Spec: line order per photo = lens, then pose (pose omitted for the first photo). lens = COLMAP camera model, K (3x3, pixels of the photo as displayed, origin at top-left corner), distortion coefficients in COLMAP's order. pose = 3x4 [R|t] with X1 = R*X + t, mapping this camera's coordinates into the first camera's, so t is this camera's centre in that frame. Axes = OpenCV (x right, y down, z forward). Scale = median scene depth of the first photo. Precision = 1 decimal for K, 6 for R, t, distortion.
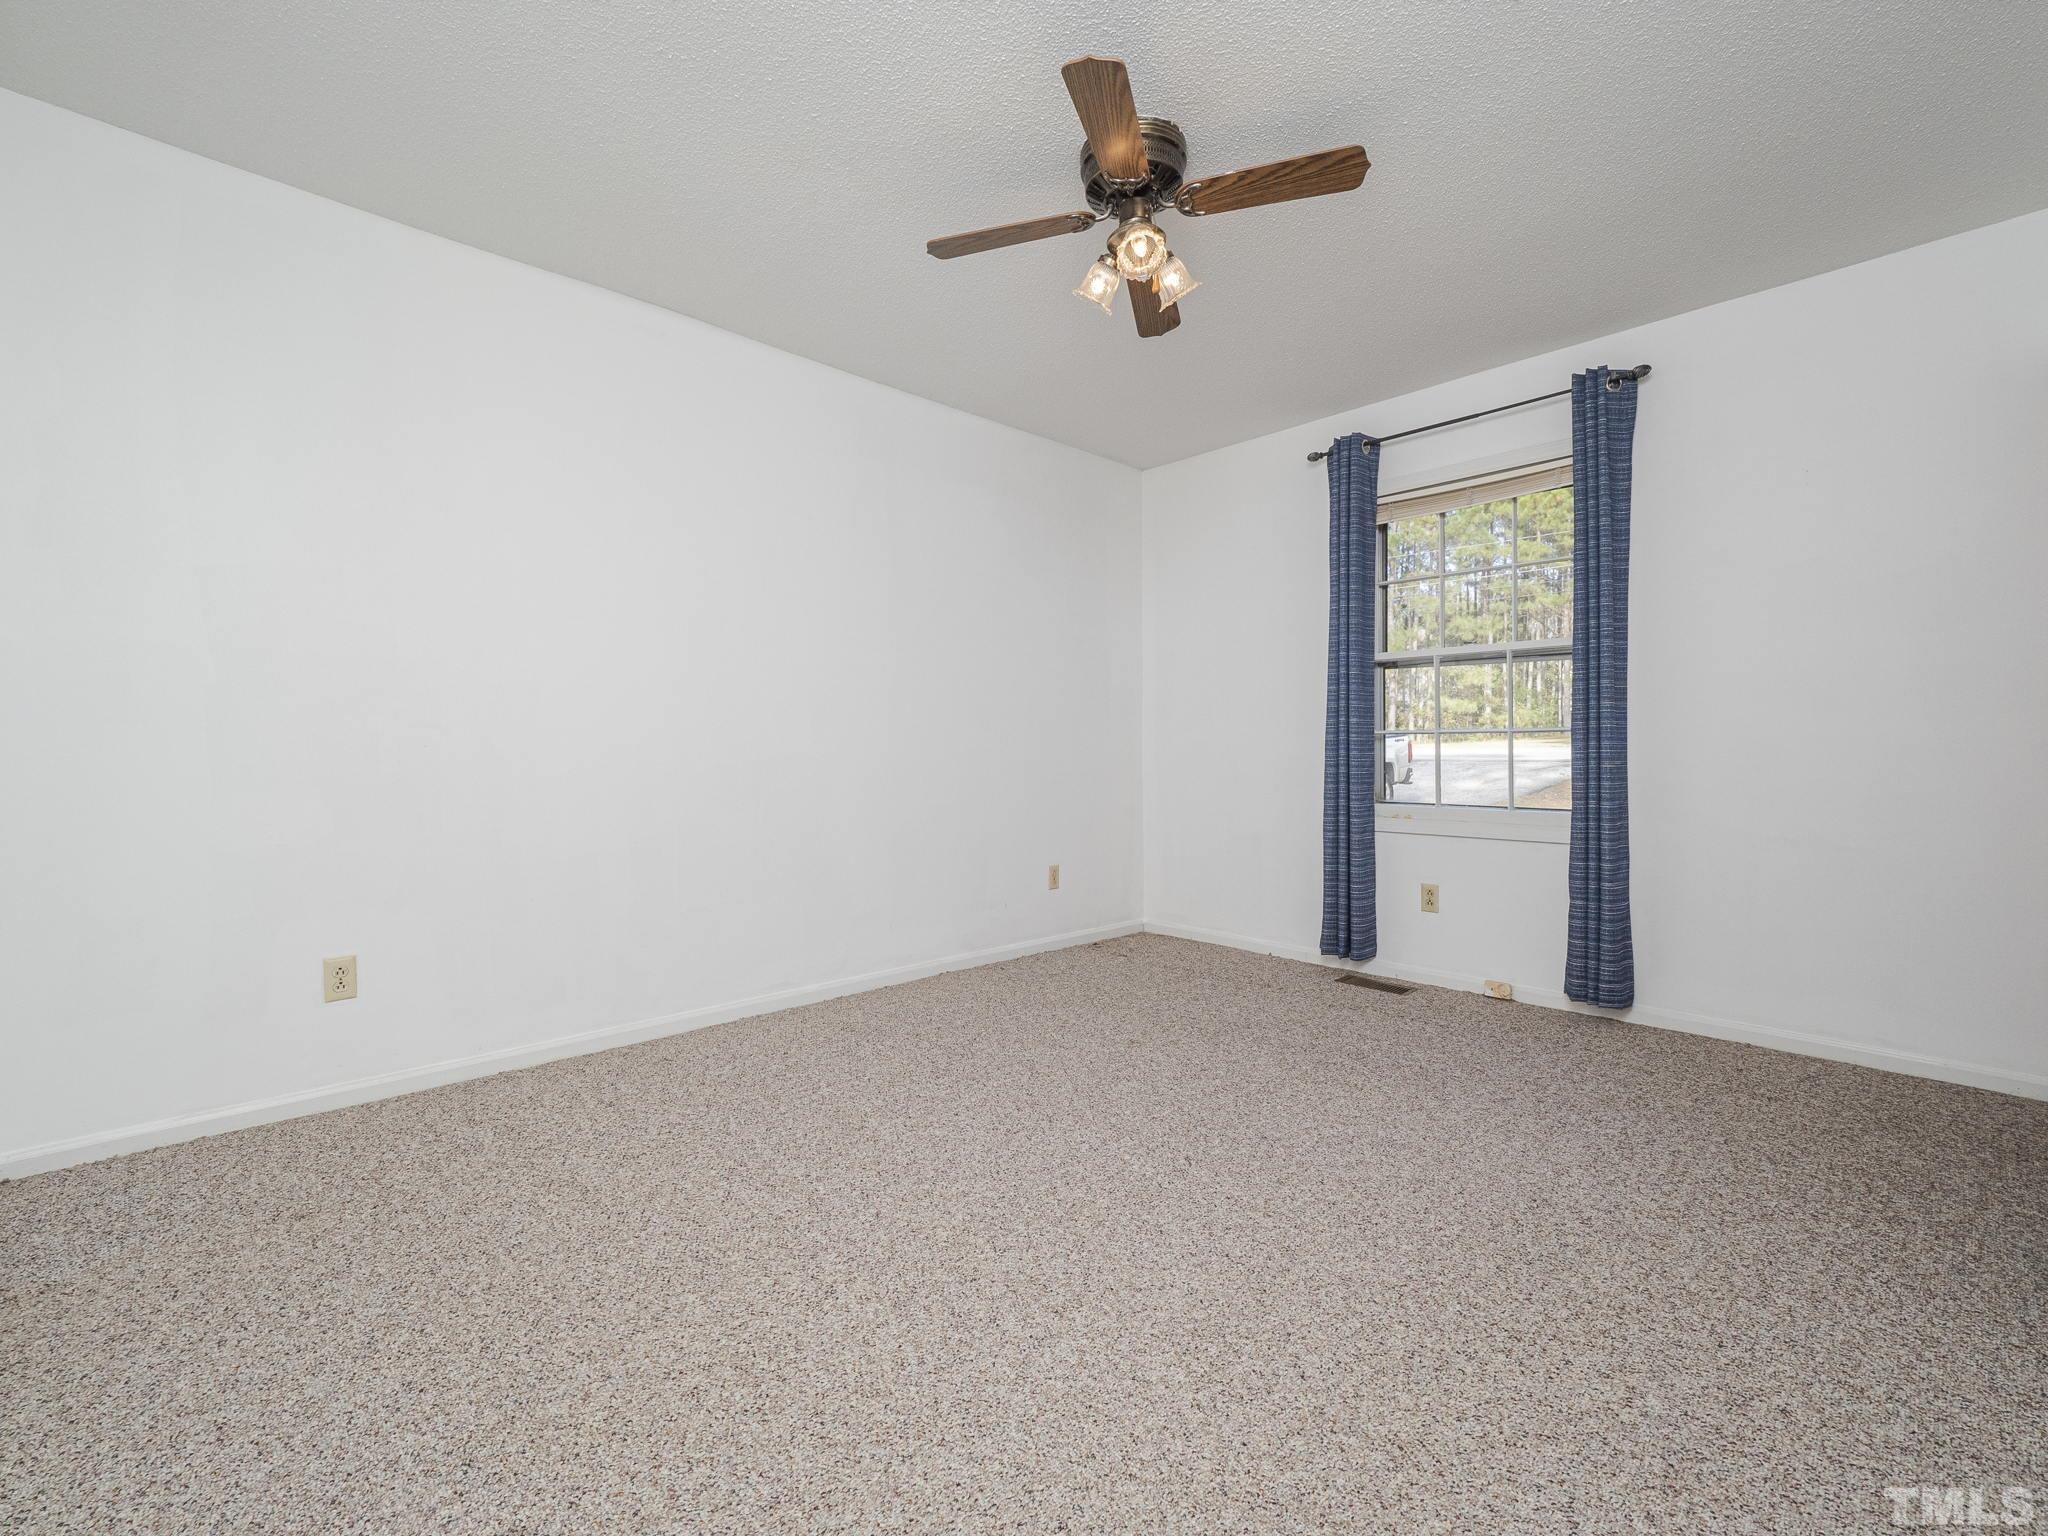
lens RADIAL K [[884.9, 0, 1024.4], [0, 884.9, 756.1], [0, 0, 1]] dist [0.001696, 0.000852]
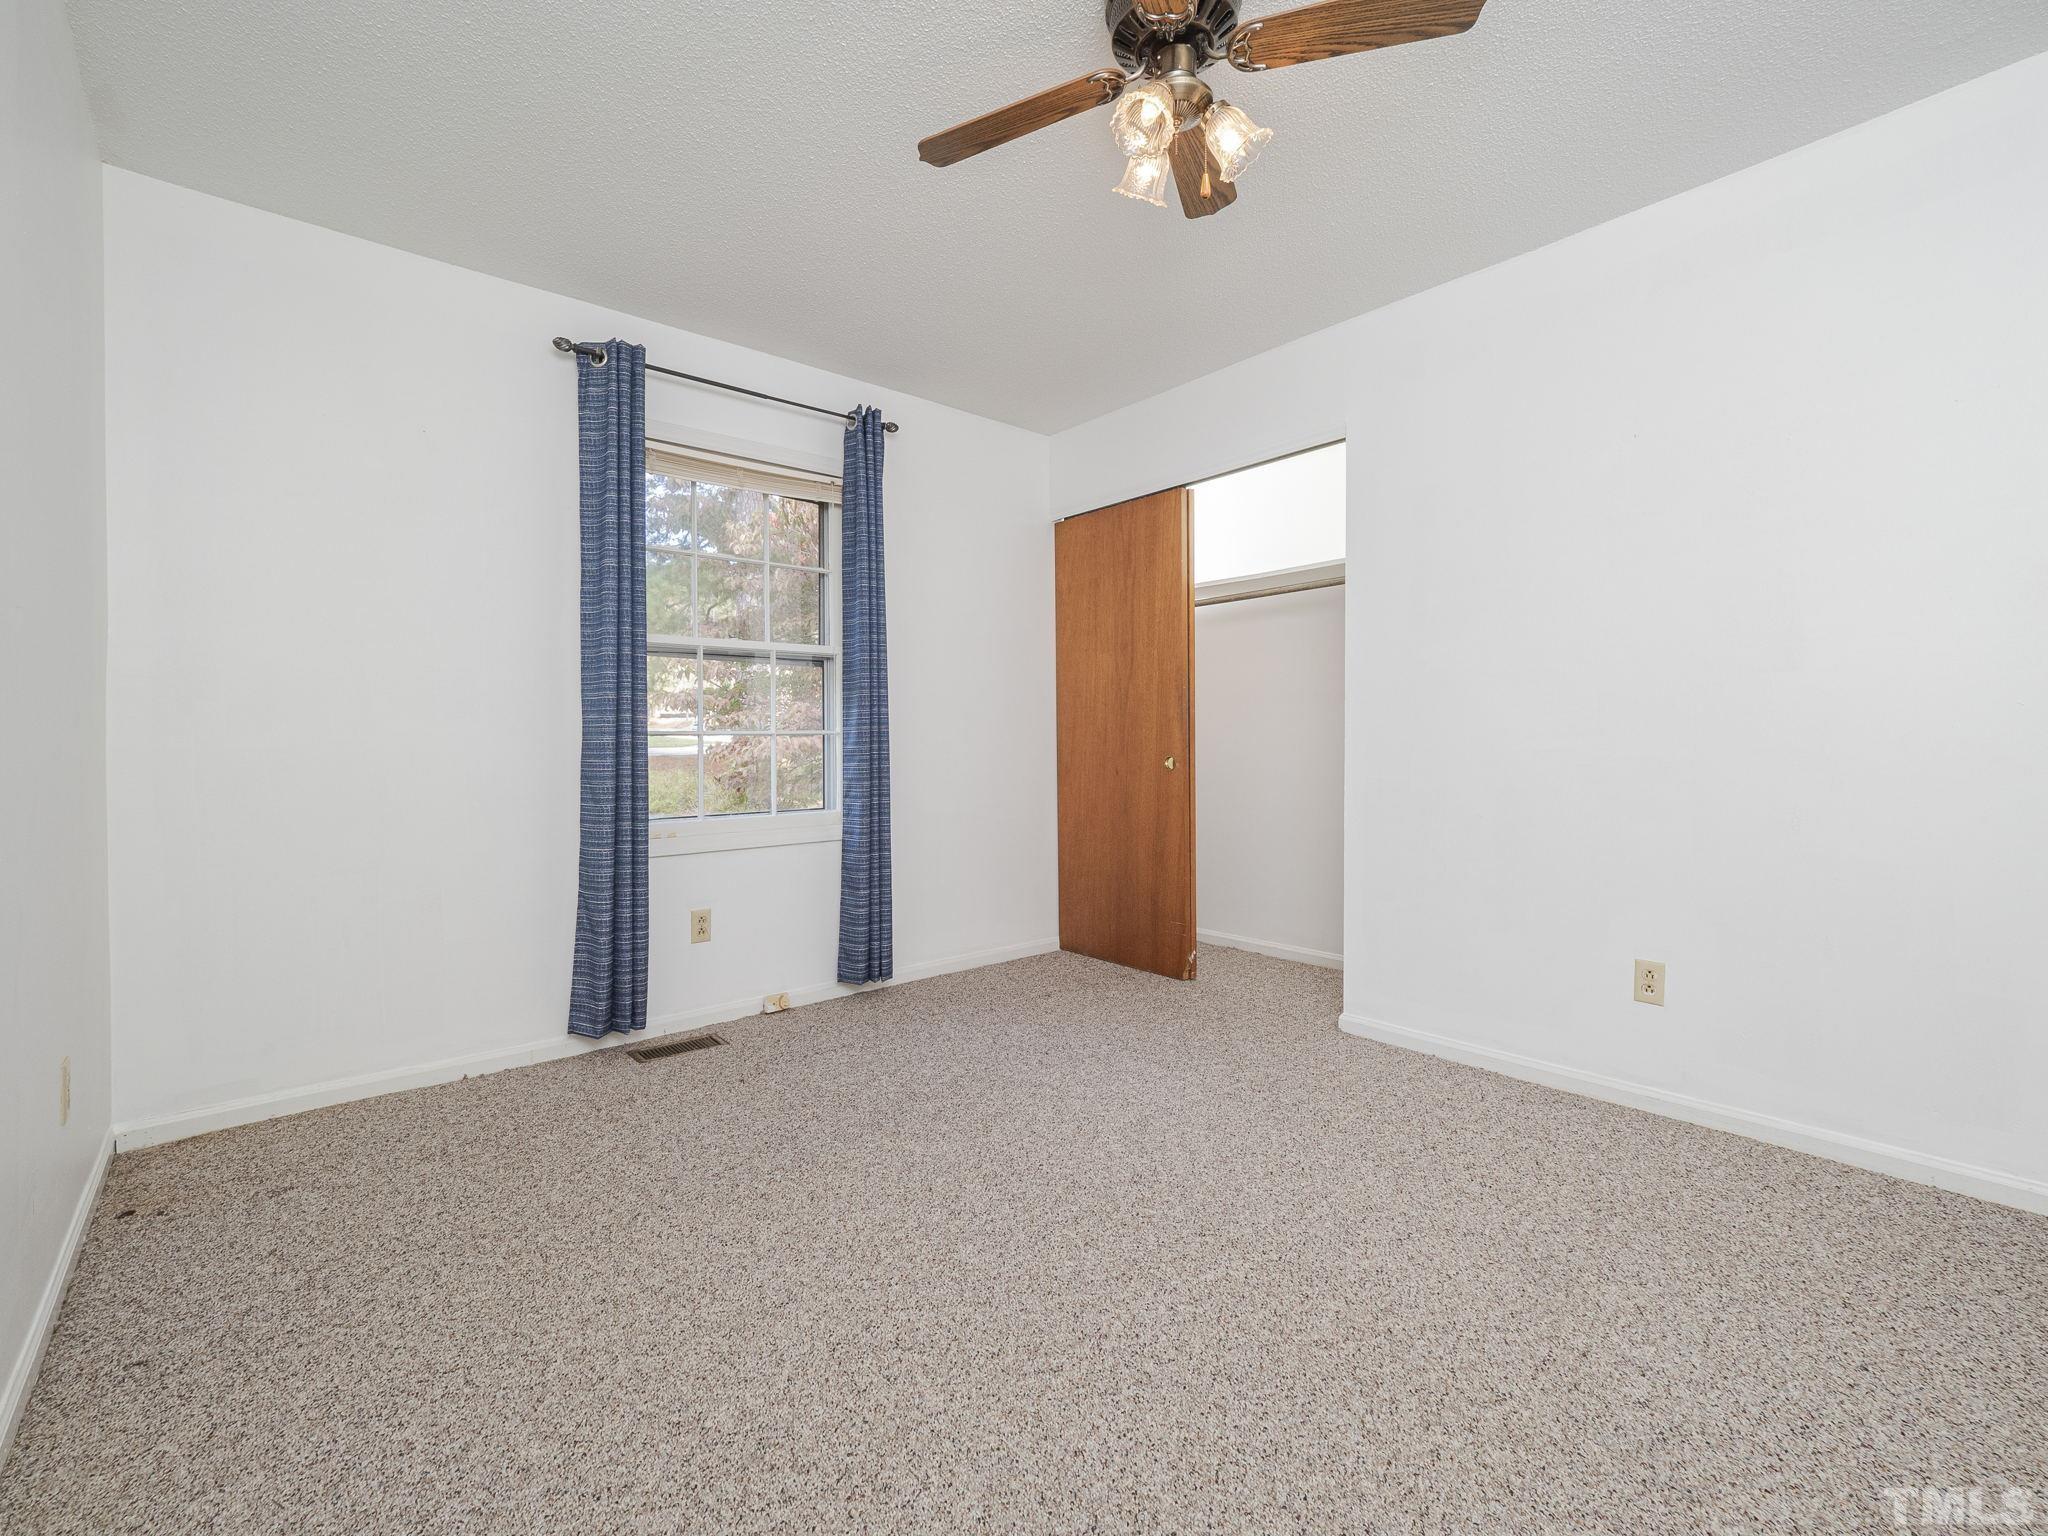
lens RADIAL K [[884.9, 0, 1023.7], [0, 884.9, 756.9], [0, 0, 1]] dist [0.001696, 0.000852]
pose [[0.054746, -0.017865, 0.998340, -0.426177], [0.010648, 0.999794, 0.017307, -0.018434], [-0.998444, 0.009683, 0.054925, 0.700031]]
